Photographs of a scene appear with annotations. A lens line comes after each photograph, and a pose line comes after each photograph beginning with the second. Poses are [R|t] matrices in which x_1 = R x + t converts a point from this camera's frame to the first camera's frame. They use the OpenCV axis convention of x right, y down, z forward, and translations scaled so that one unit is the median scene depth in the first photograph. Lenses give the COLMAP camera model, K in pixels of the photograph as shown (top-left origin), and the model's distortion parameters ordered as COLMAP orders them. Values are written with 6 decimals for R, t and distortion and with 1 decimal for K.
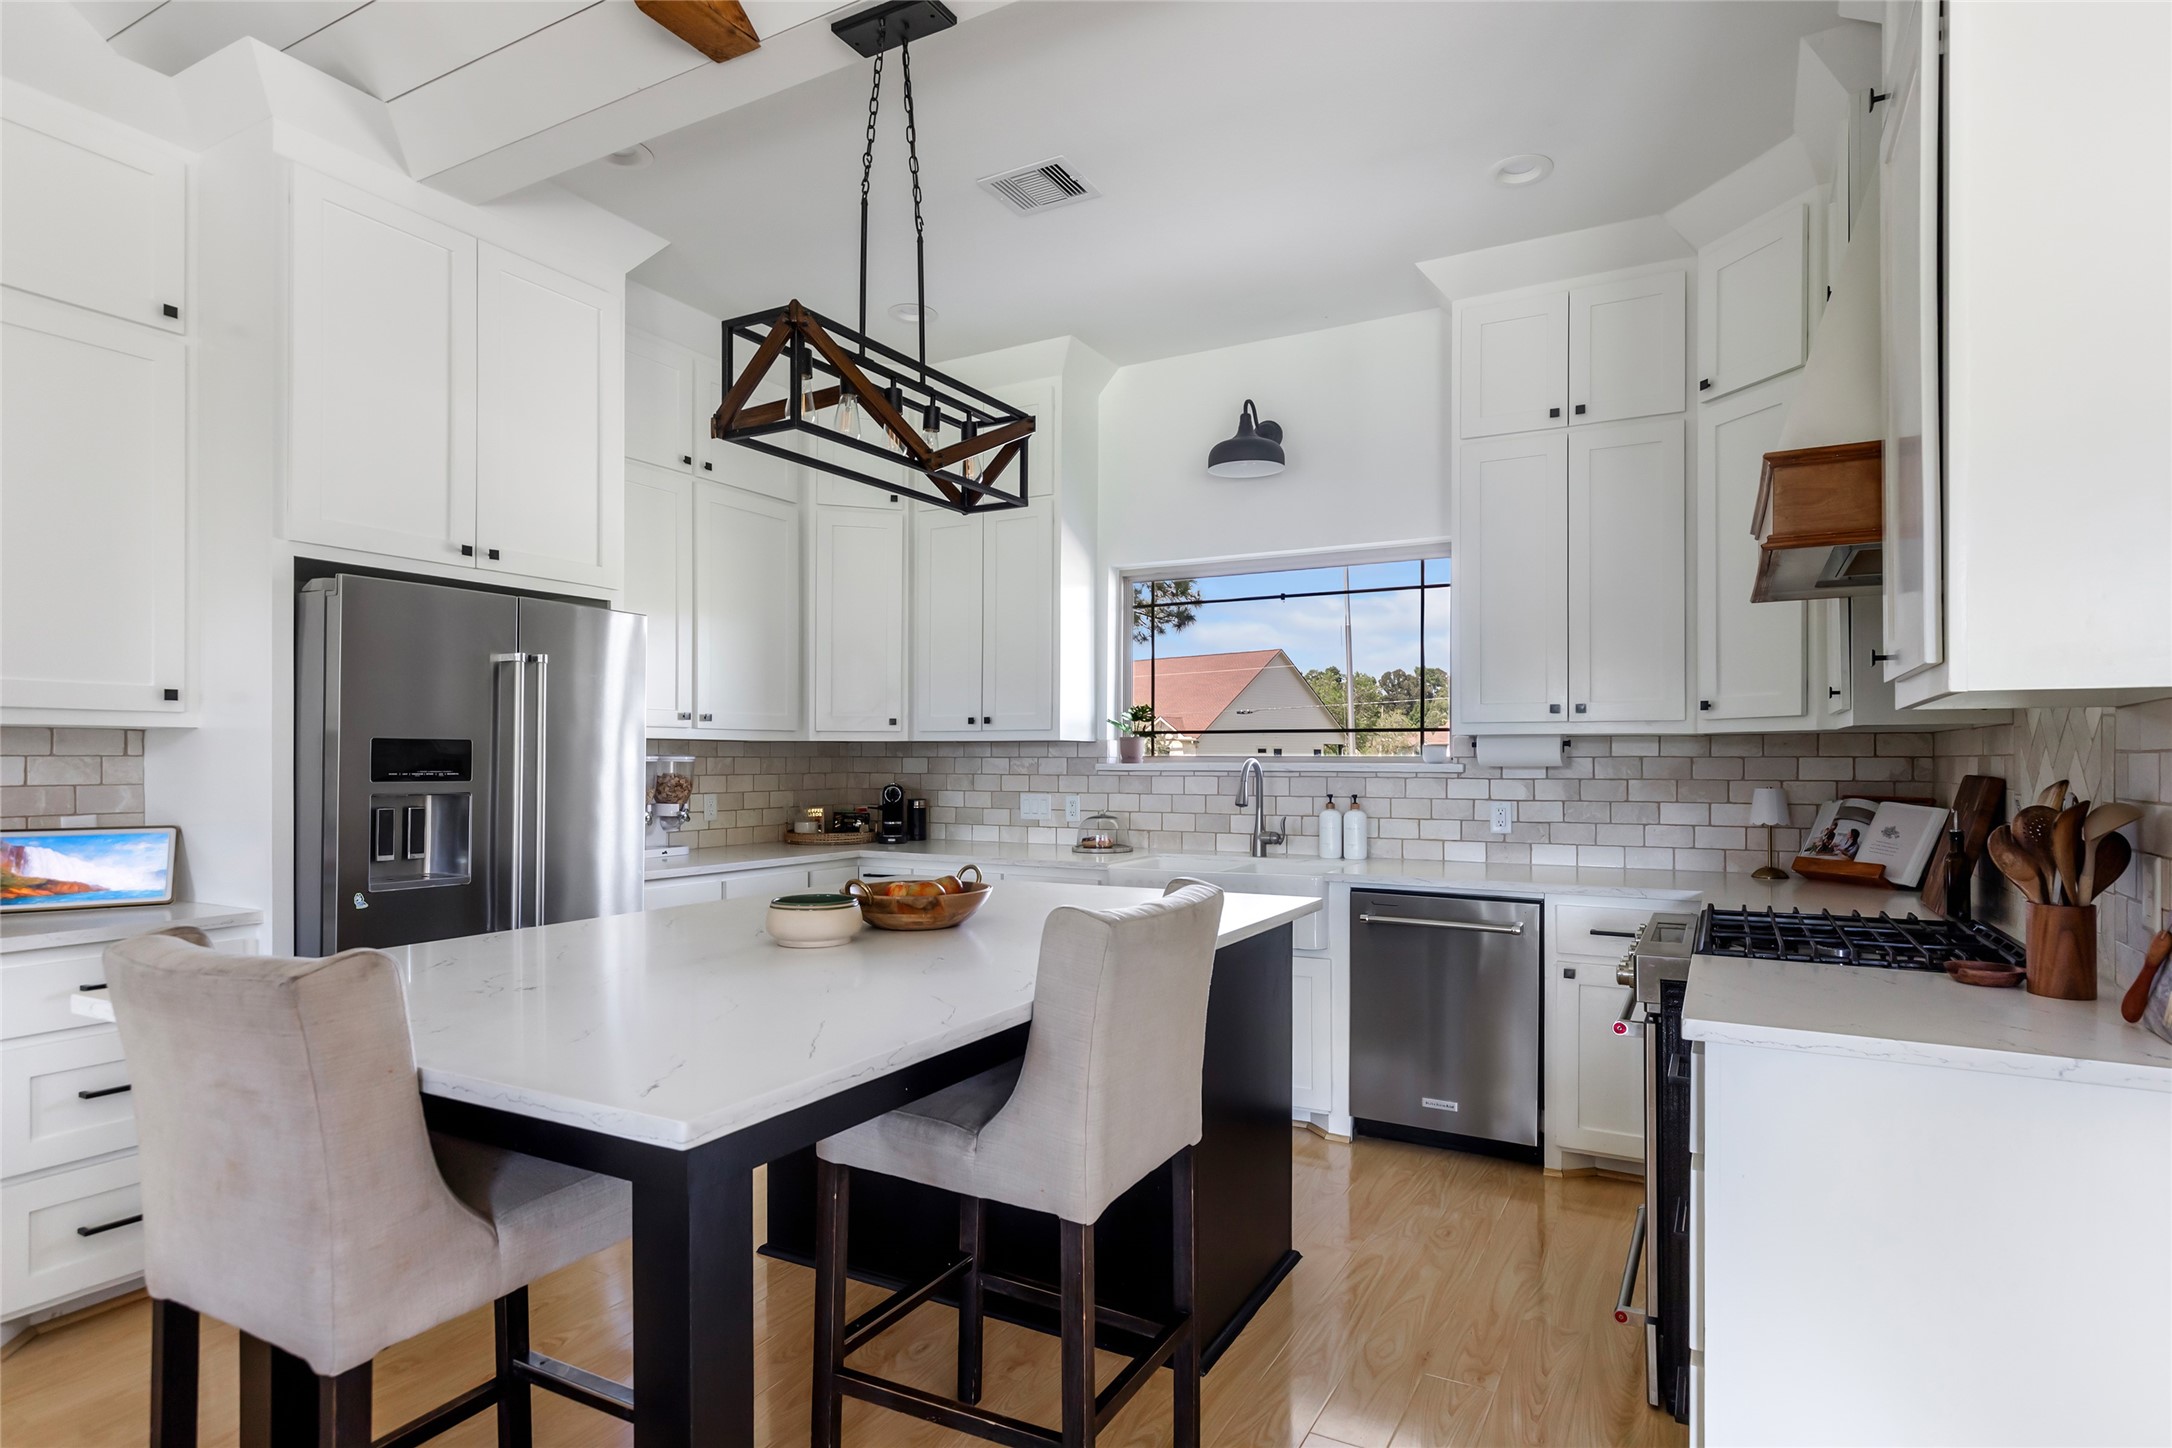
lens RADIAL K [[1141.6, 0, 1086.0], [0, 1141.6, 724.0], [0, 0, 1]] dist [-0.001737, -0.001077]
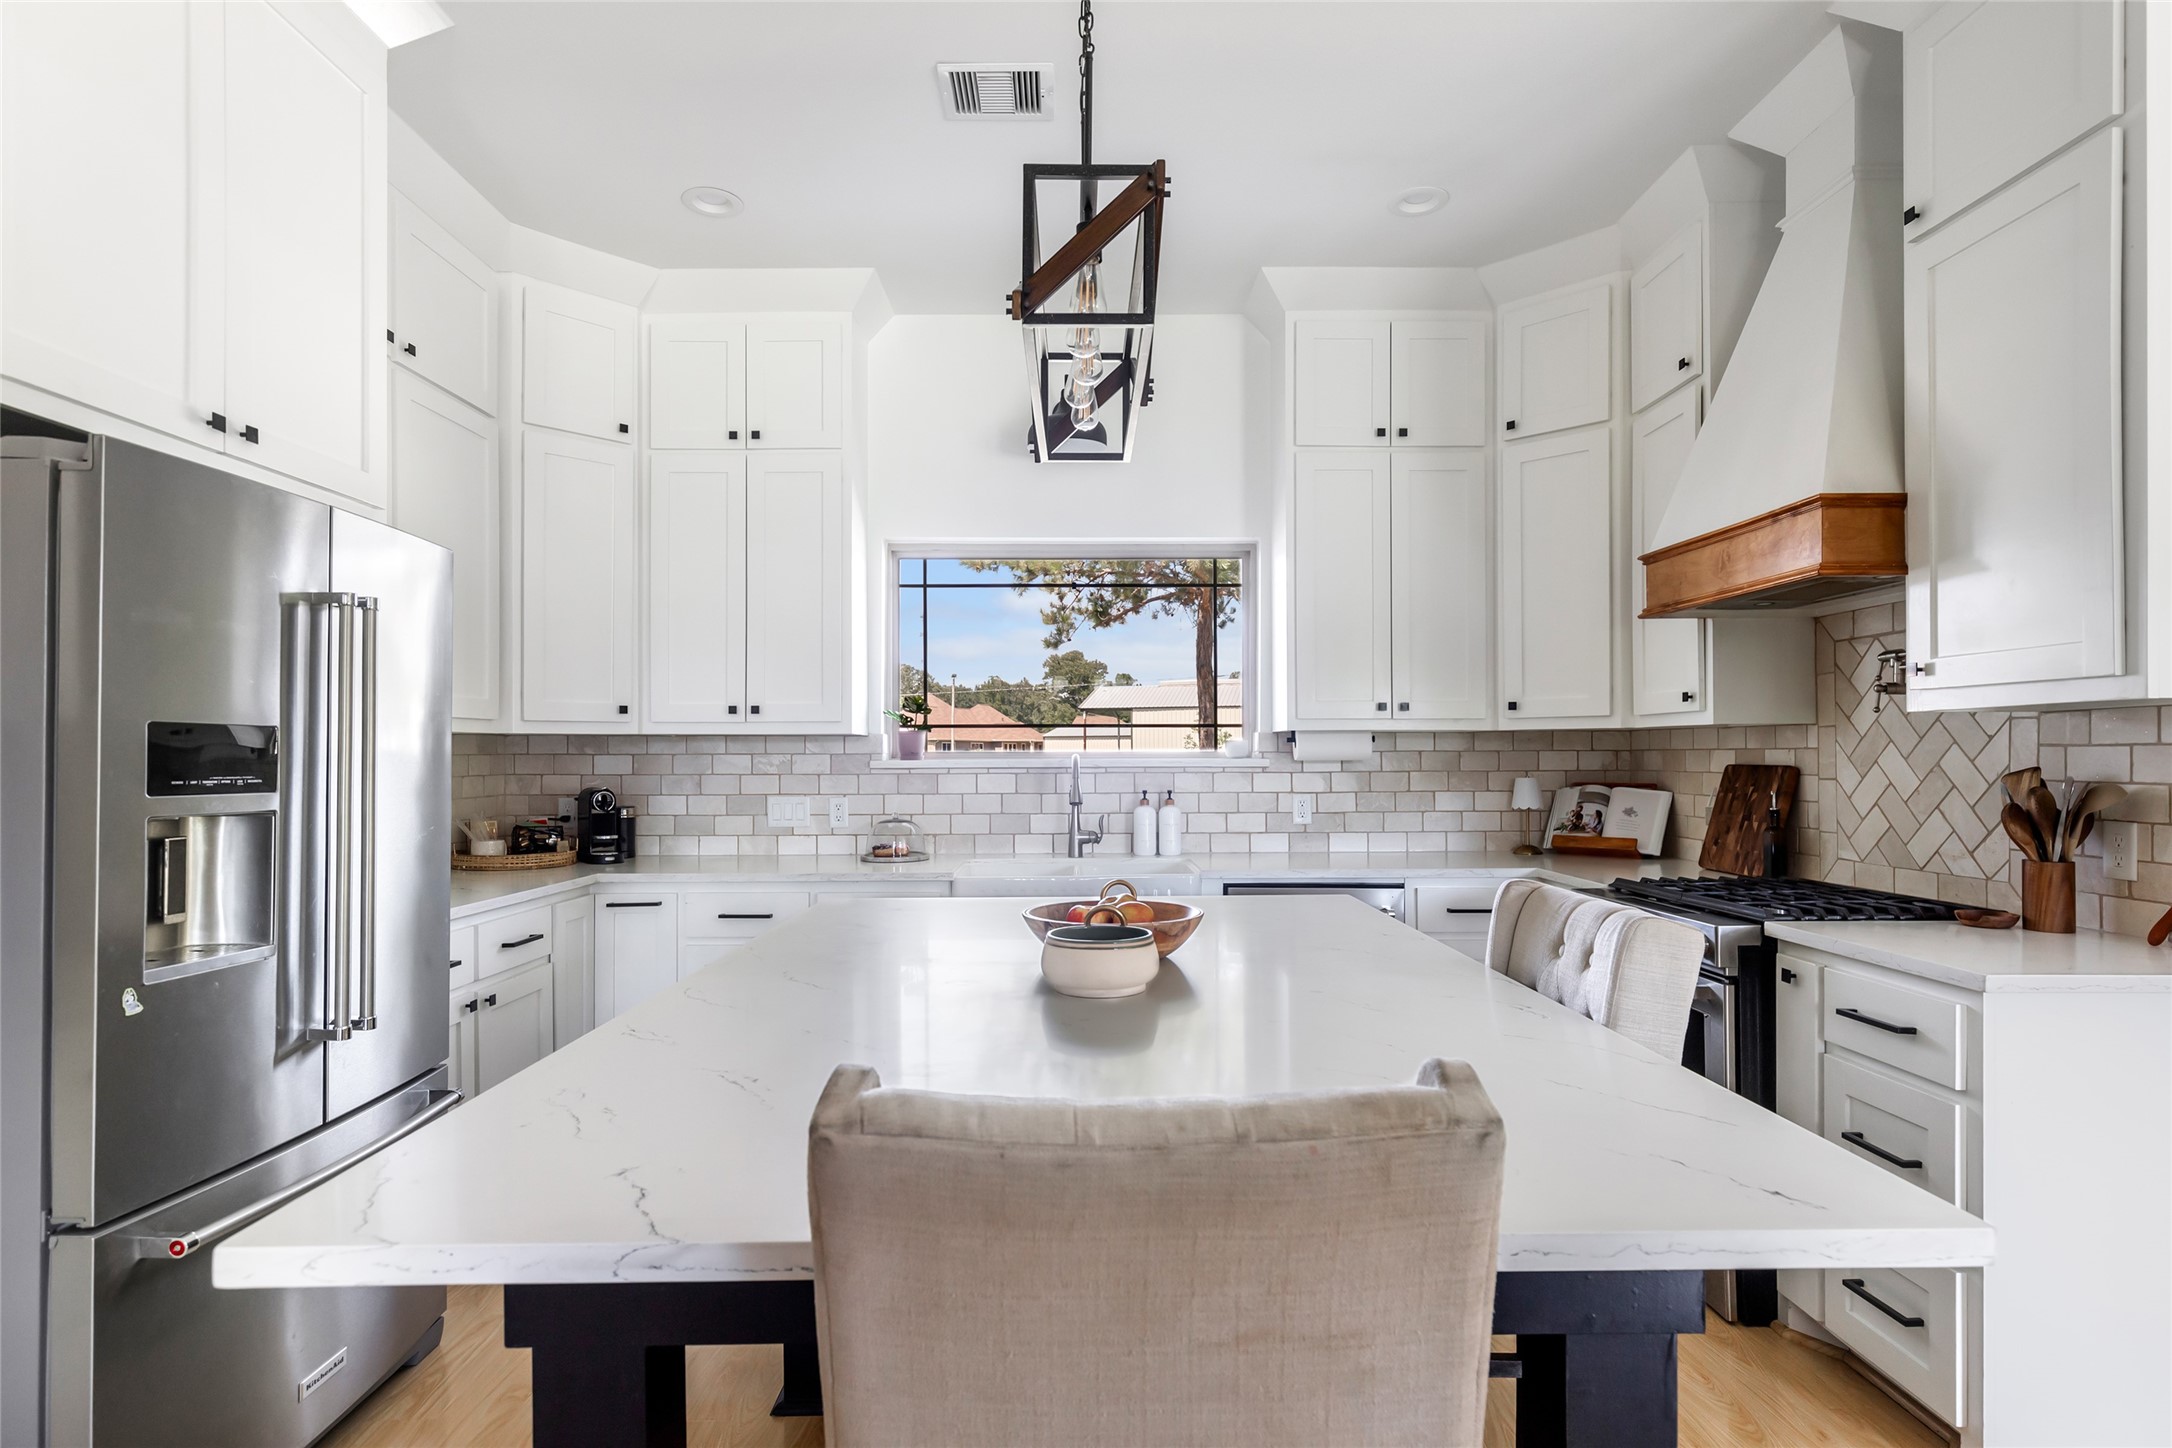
lens RADIAL K [[1159.3, 0, 1086.0], [0, 1159.3, 724.0], [0, 0, 1]] dist [0.001853, -0.000503]
pose [[0.871245, 0.009391, 0.490759, -0.339441], [-0.010580, 0.999944, -0.000351, 0.005915], [-0.490735, -0.004886, 0.871295, 0.166525]]
